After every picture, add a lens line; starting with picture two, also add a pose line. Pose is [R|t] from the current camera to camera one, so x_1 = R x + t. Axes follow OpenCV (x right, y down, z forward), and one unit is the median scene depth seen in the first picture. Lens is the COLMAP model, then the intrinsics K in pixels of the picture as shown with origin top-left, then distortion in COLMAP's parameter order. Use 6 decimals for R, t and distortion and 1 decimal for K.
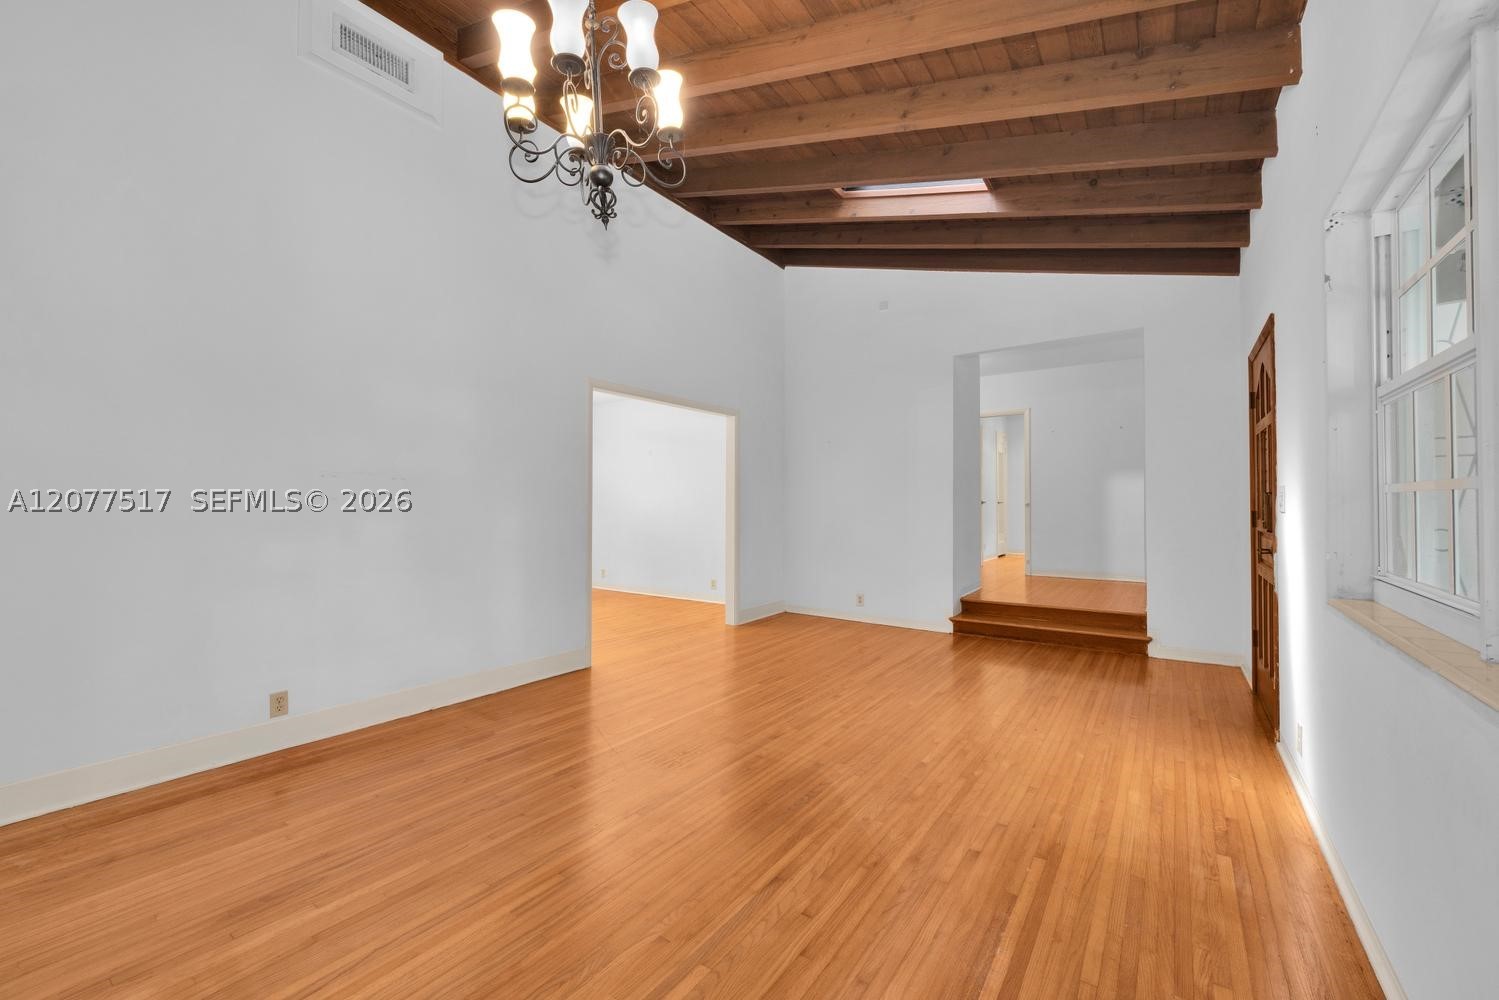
lens RADIAL K [[592.9, 0, 751.4], [0, 592.9, 499.0], [0, 0, 1]] dist [-0.003165, -0.000454]
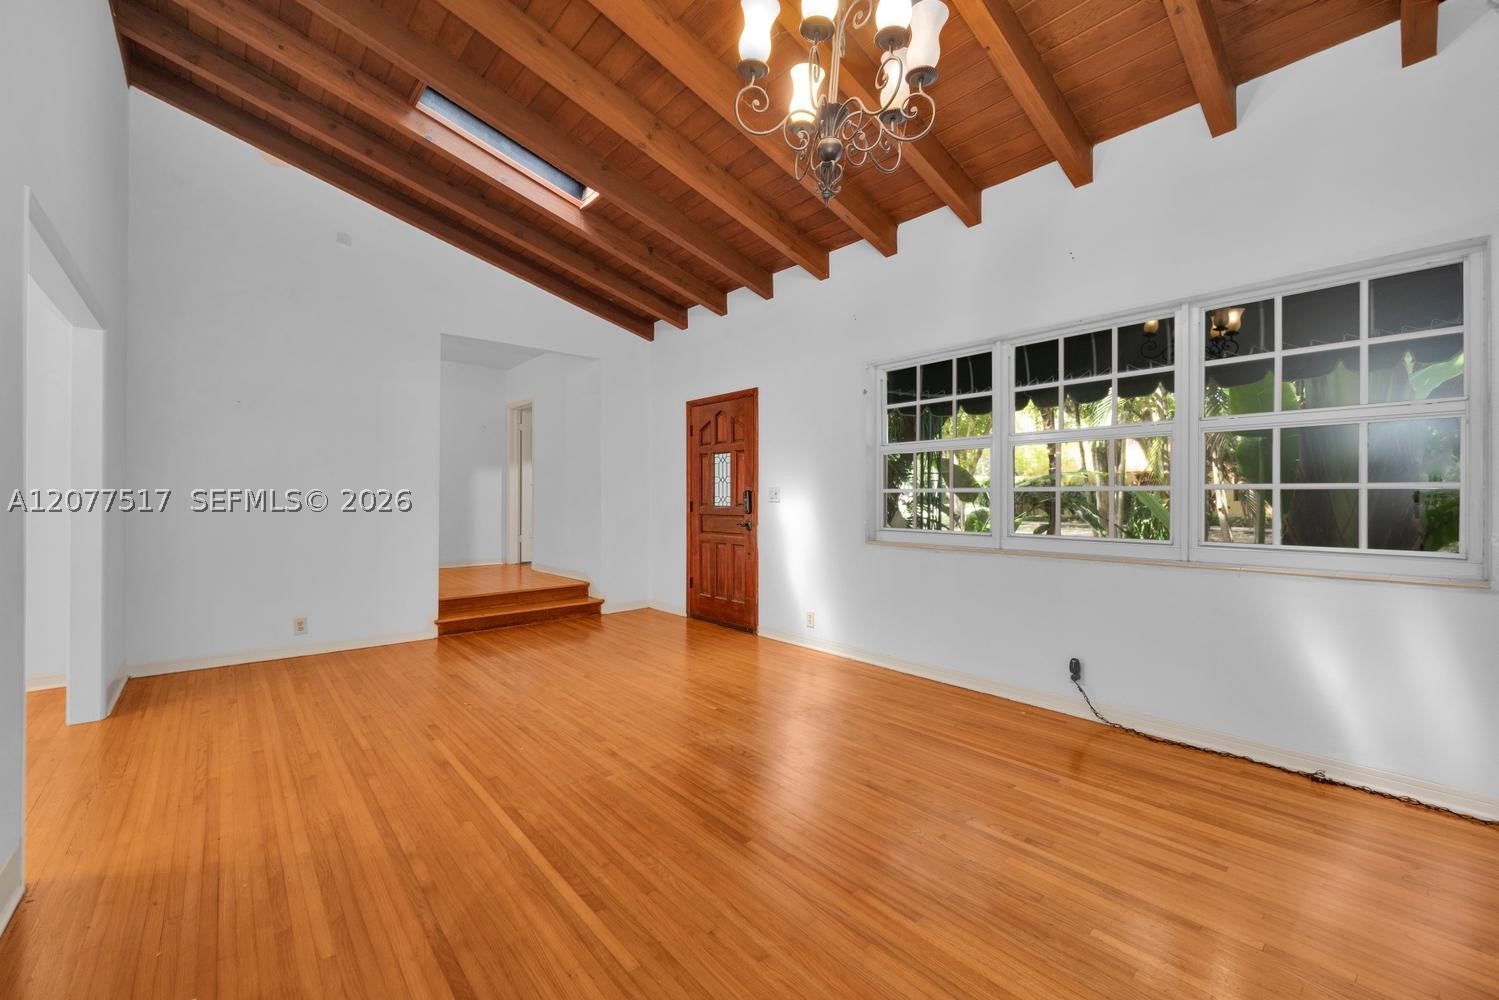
lens RADIAL K [[592.9, 0, 748.9], [0, 592.9, 500.2], [0, 0, 1]] dist [-0.003165, -0.000454]
pose [[0.234470, -0.002912, 0.972119, -0.600585], [-0.013670, 0.999887, 0.006293, 0.004183], [-0.972027, -0.014765, 0.234404, 0.448311]]
